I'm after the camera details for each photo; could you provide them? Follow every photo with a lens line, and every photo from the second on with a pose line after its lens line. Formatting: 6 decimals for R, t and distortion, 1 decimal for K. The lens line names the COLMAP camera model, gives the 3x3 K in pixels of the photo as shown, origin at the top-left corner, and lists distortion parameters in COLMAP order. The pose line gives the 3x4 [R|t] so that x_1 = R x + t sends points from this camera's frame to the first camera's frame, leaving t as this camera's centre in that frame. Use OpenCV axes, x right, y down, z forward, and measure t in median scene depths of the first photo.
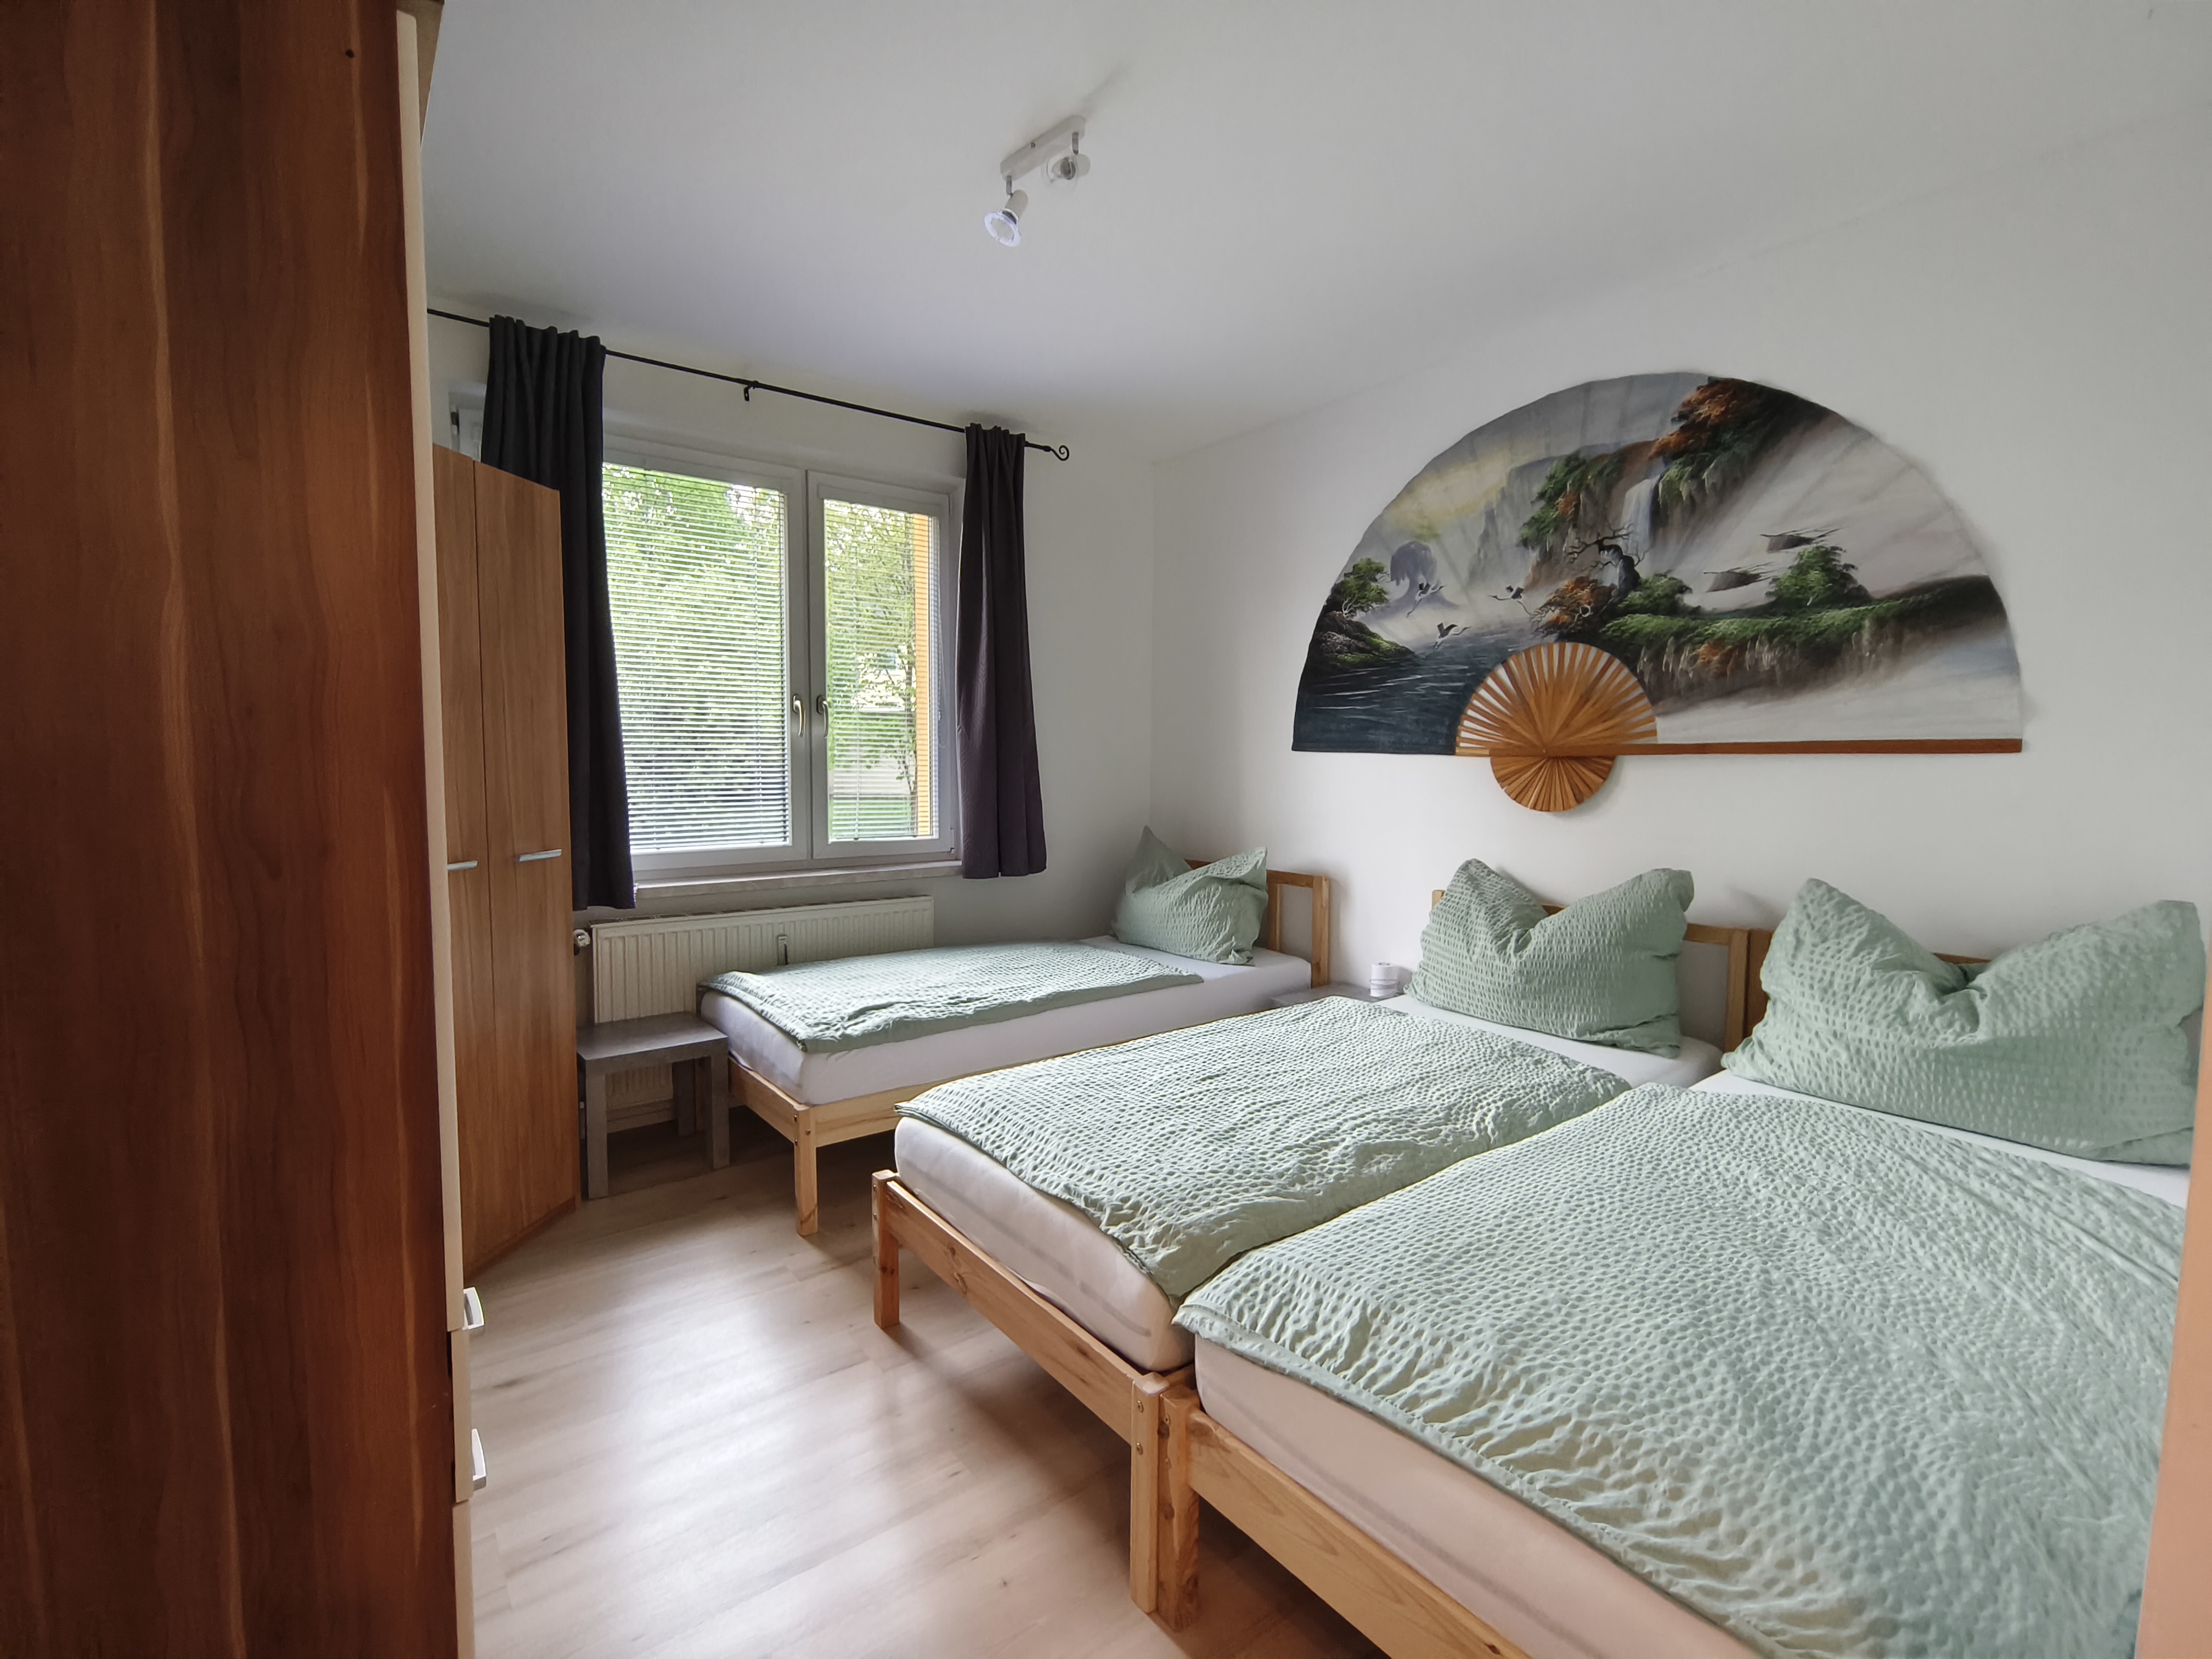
lens RADIAL K [[1003.2, 0, 1097.9], [0, 1003.2, 835.6], [0, 0, 1]] dist [-0.005513, -0.000591]
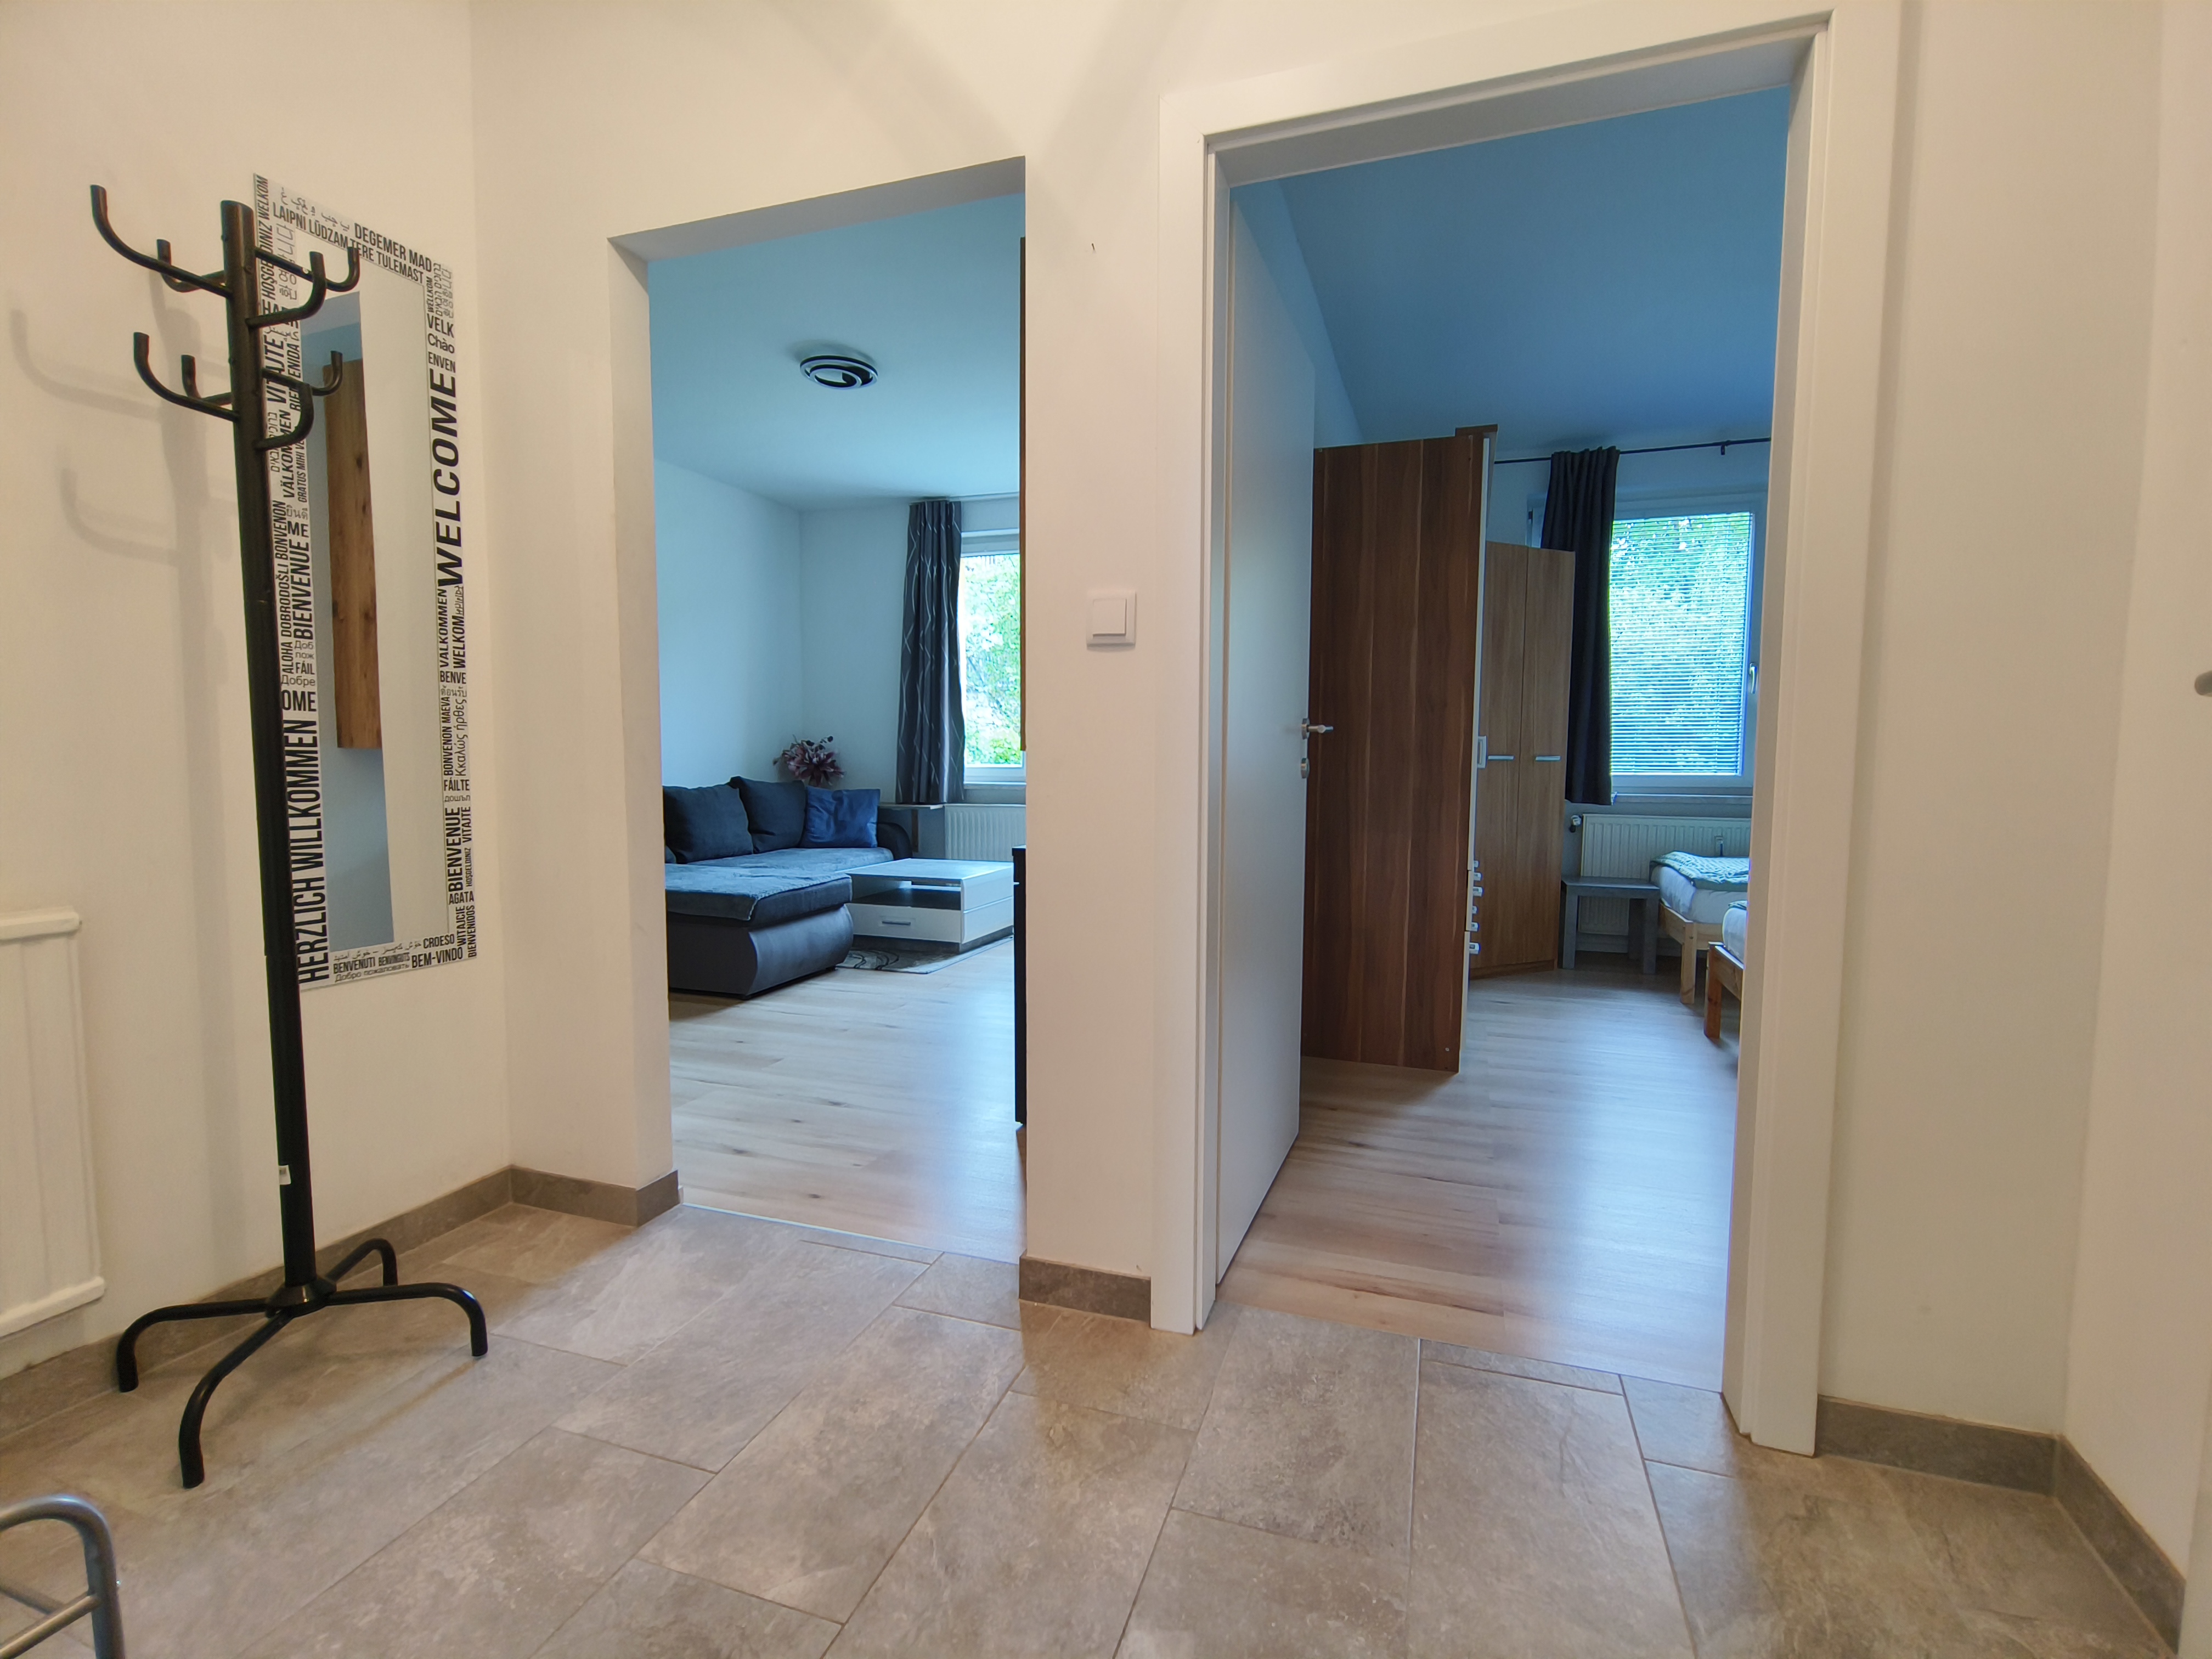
lens RADIAL K [[1003.2, 0, 1100.0], [0, 1003.2, 825.5], [0, 0, 1]] dist [-0.005513, -0.000591]
pose [[0.543322, 0.053503, -0.837818, 0.426570], [-0.063914, 0.997707, 0.022265, 0.121237], [0.837088, 0.041451, 0.545495, -0.532112]]
